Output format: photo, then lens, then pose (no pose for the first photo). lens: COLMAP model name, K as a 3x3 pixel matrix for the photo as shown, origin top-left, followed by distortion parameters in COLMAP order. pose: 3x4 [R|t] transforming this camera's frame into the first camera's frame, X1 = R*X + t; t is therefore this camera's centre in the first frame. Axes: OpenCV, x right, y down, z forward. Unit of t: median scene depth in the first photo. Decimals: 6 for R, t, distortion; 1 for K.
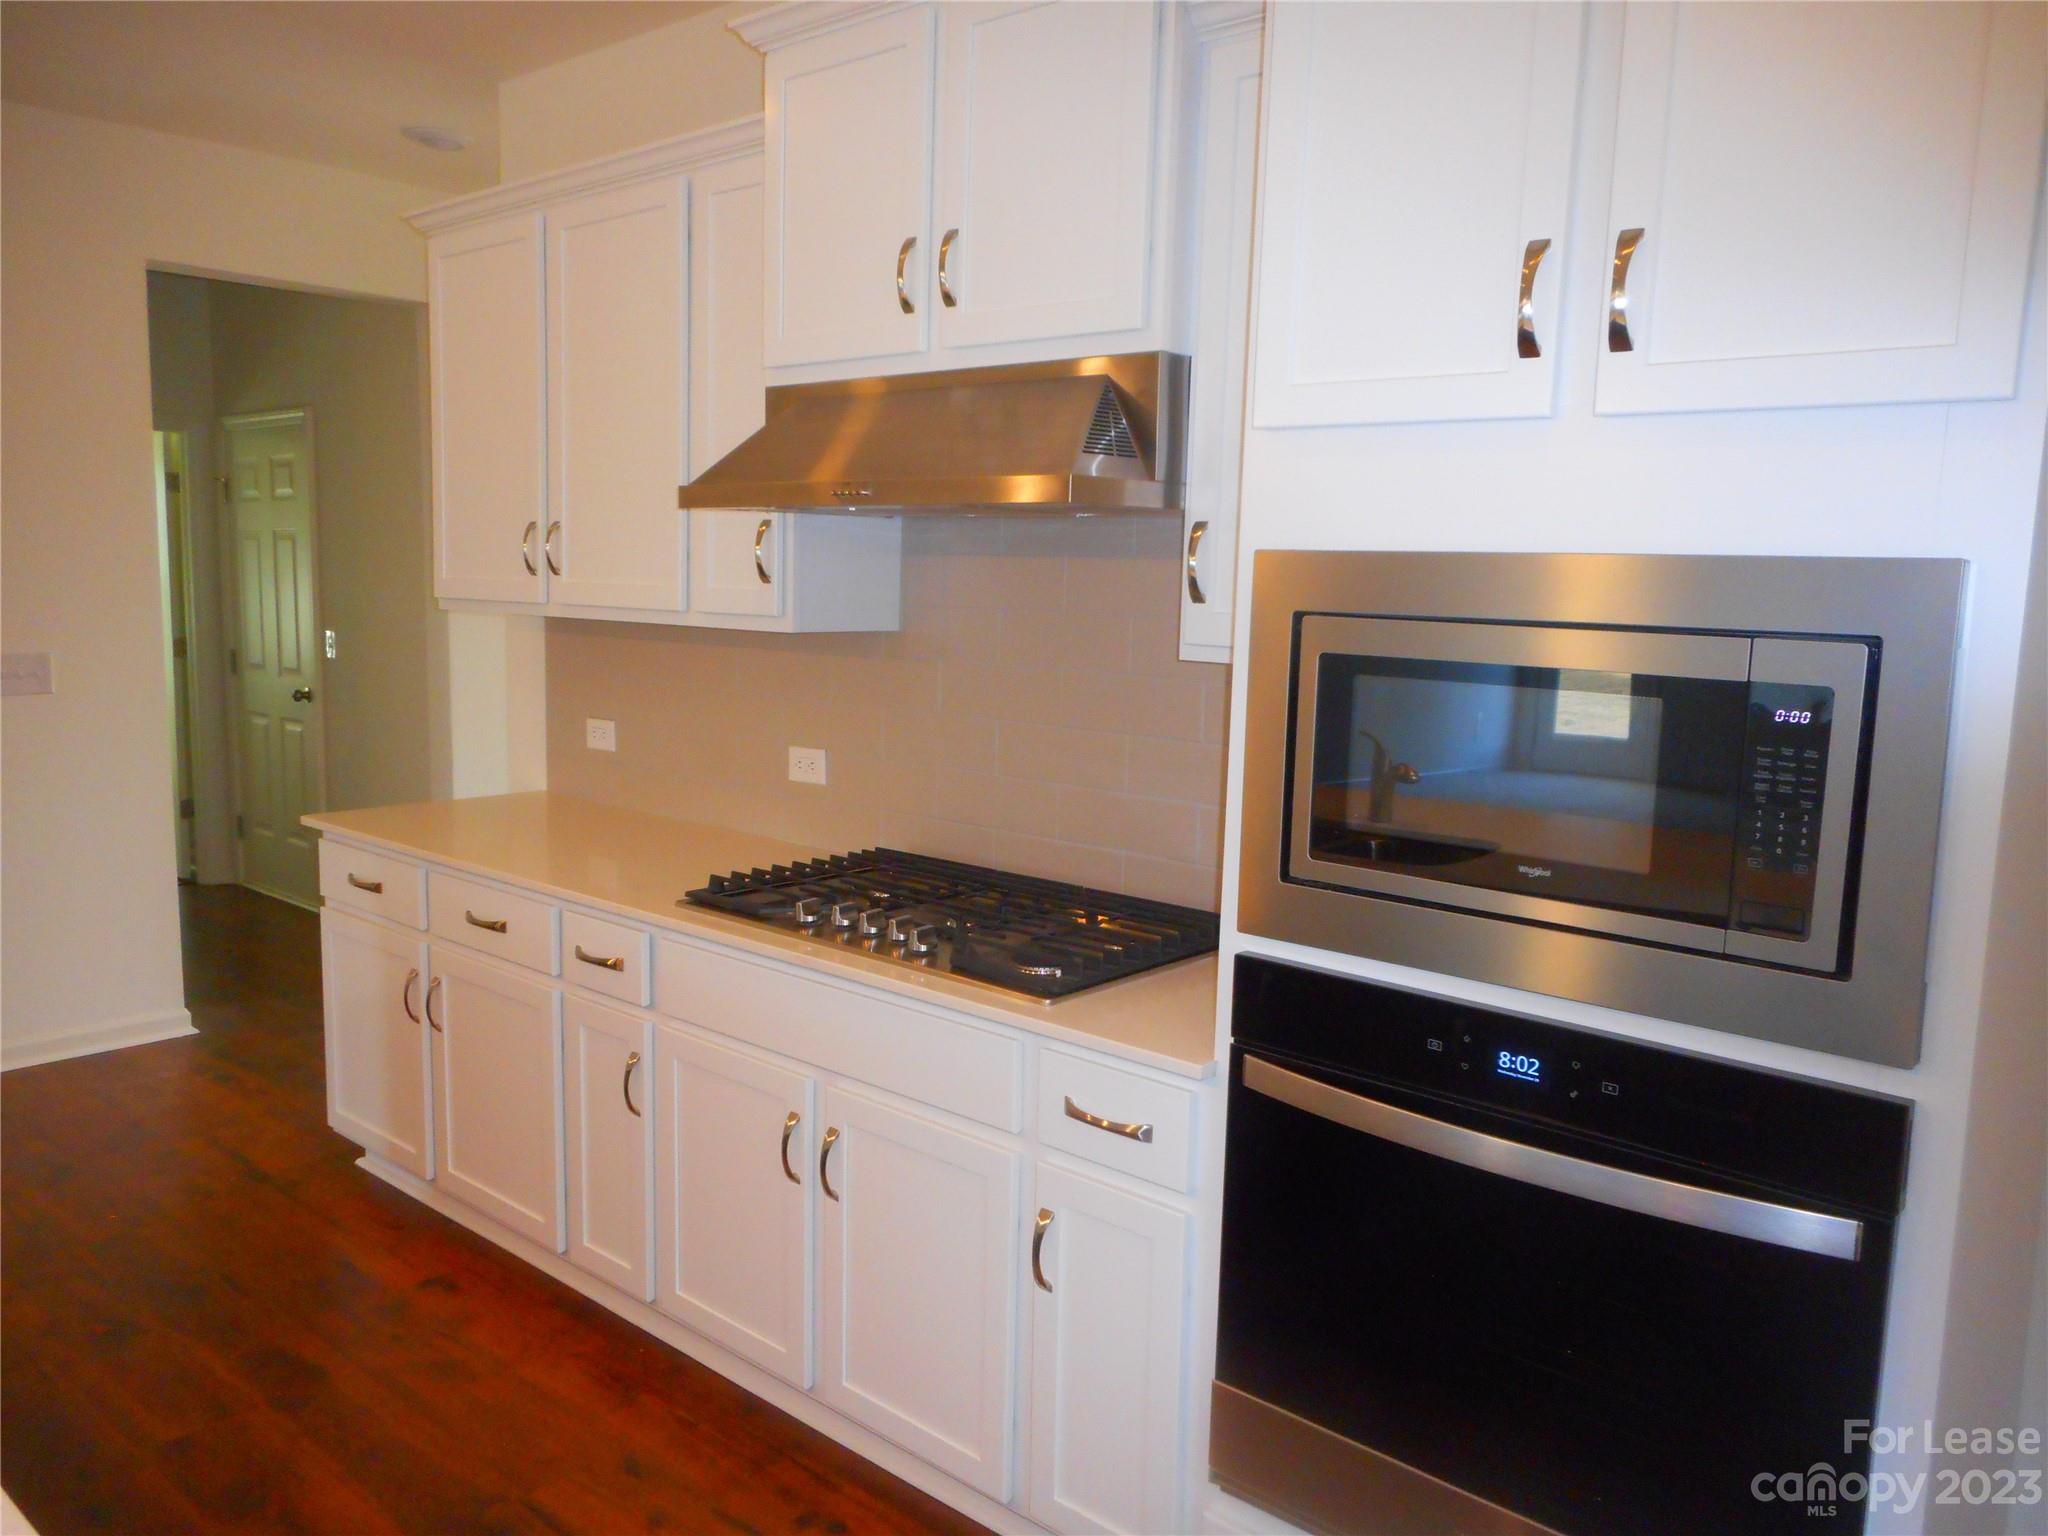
lens RADIAL K [[1544.4, 0, 966.5], [0, 1544.4, 769.3], [0, 0, 1]] dist [0.006535, -0.002972]
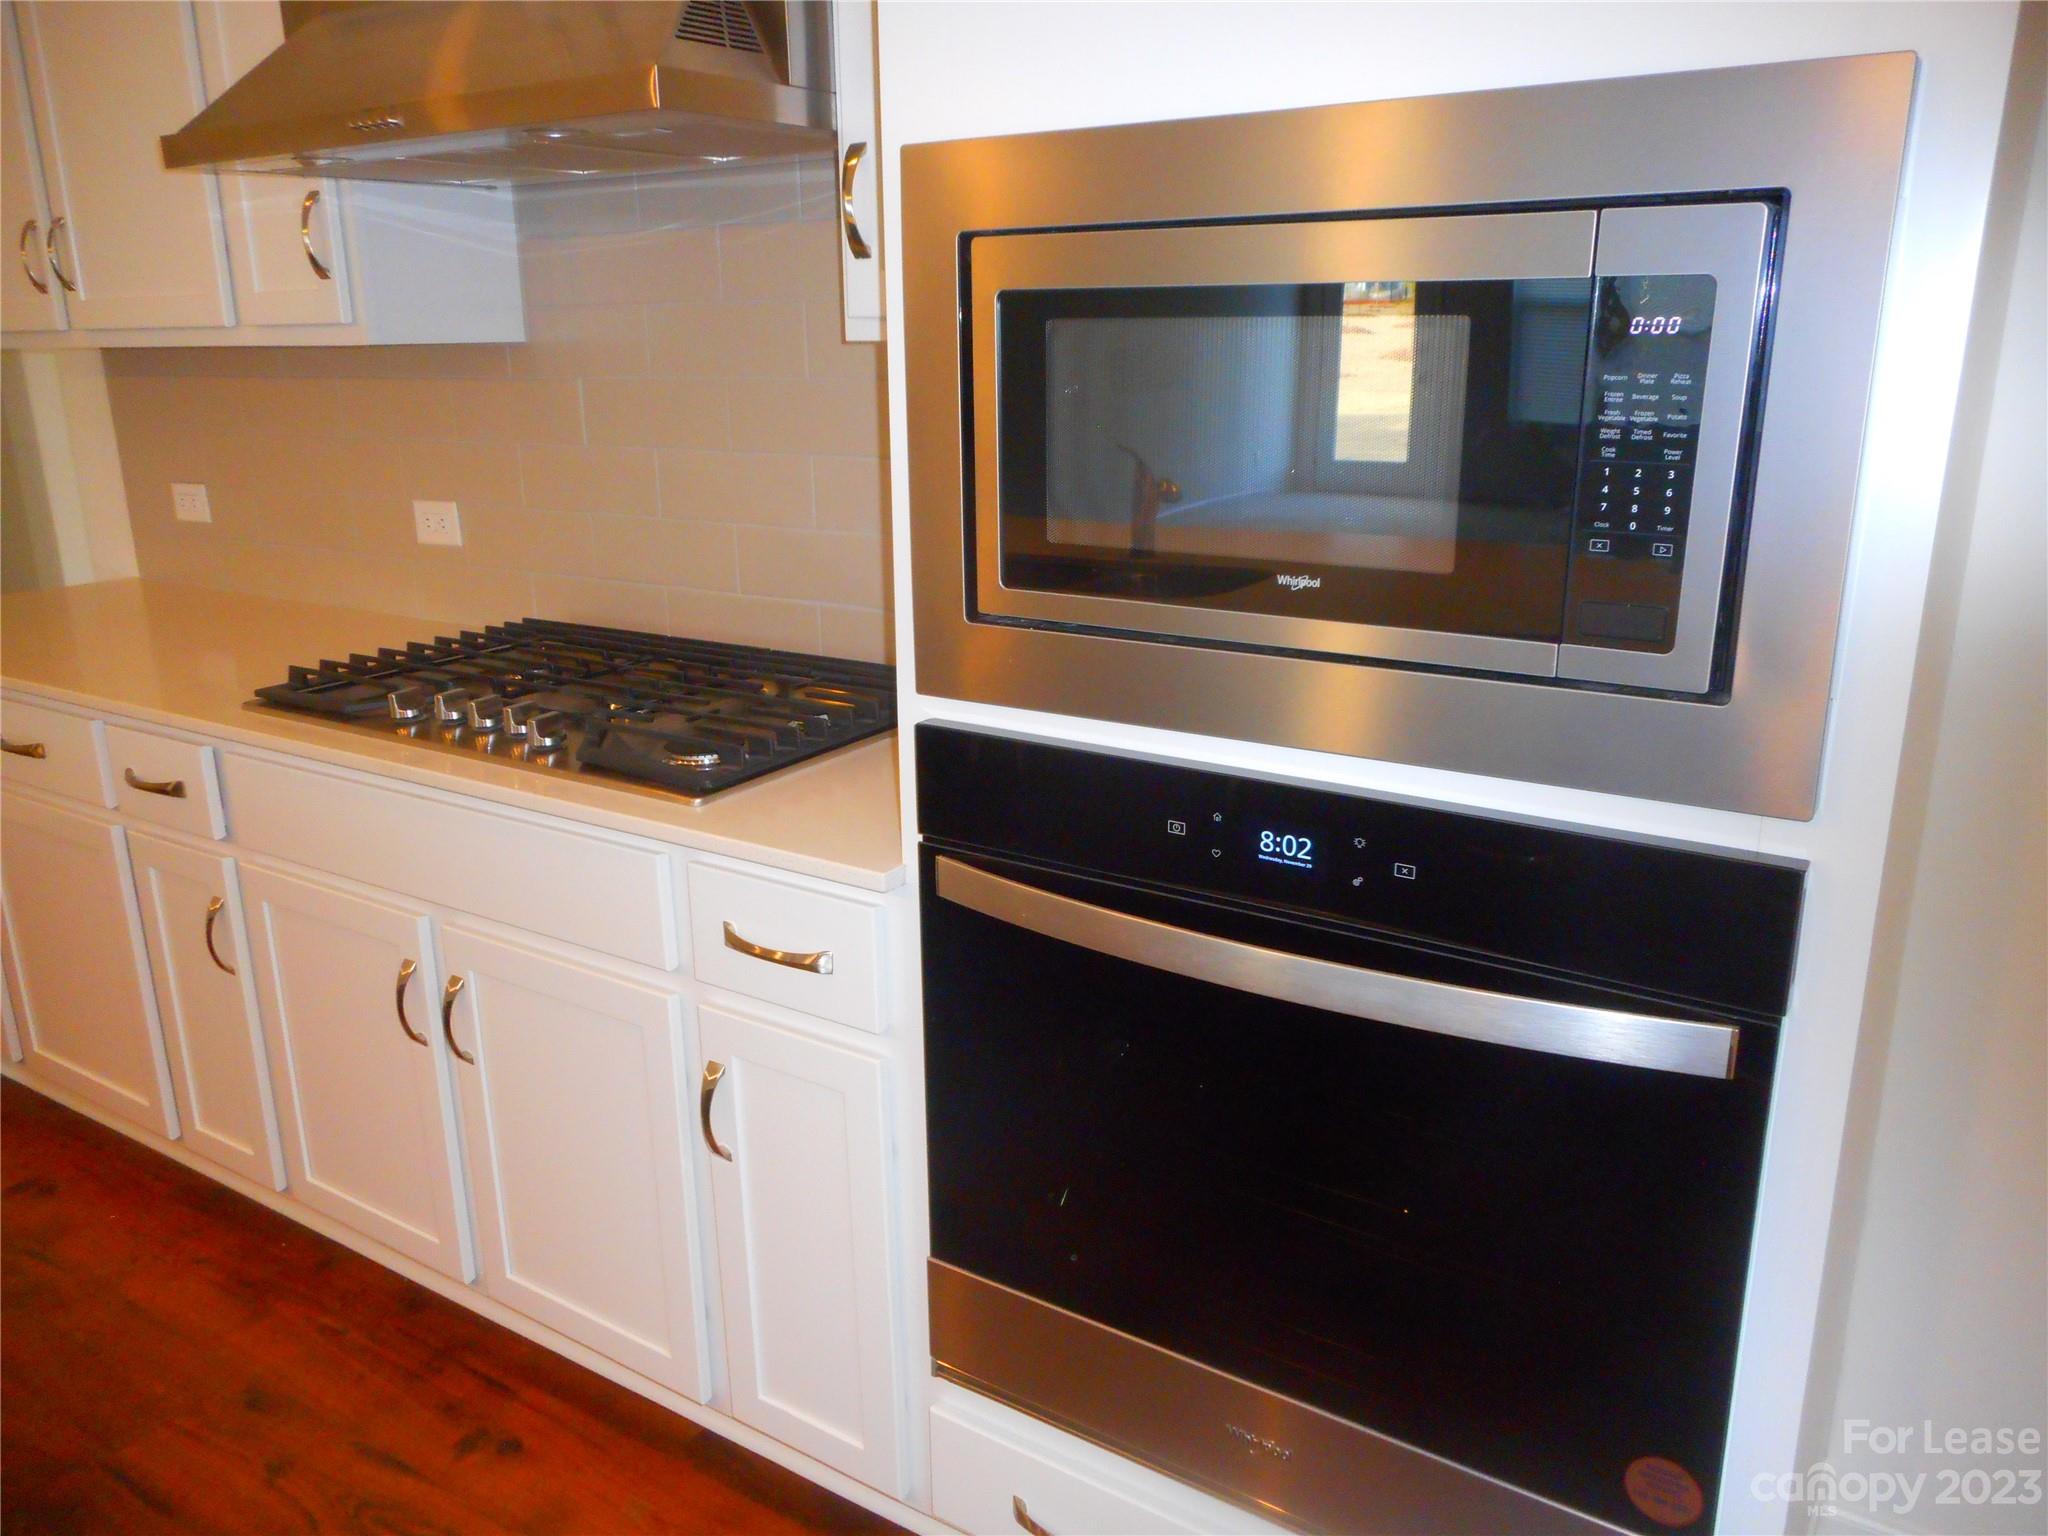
lens RADIAL K [[1544.4, 0, 966.5], [0, 1544.4, 769.3], [0, 0, 1]] dist [0.006535, -0.002972]
pose [[0.988927, -0.078706, 0.125815, 0.087245], [0.058823, 0.986226, 0.154593, 0.023557], [-0.136249, -0.145481, 0.979934, 0.226531]]
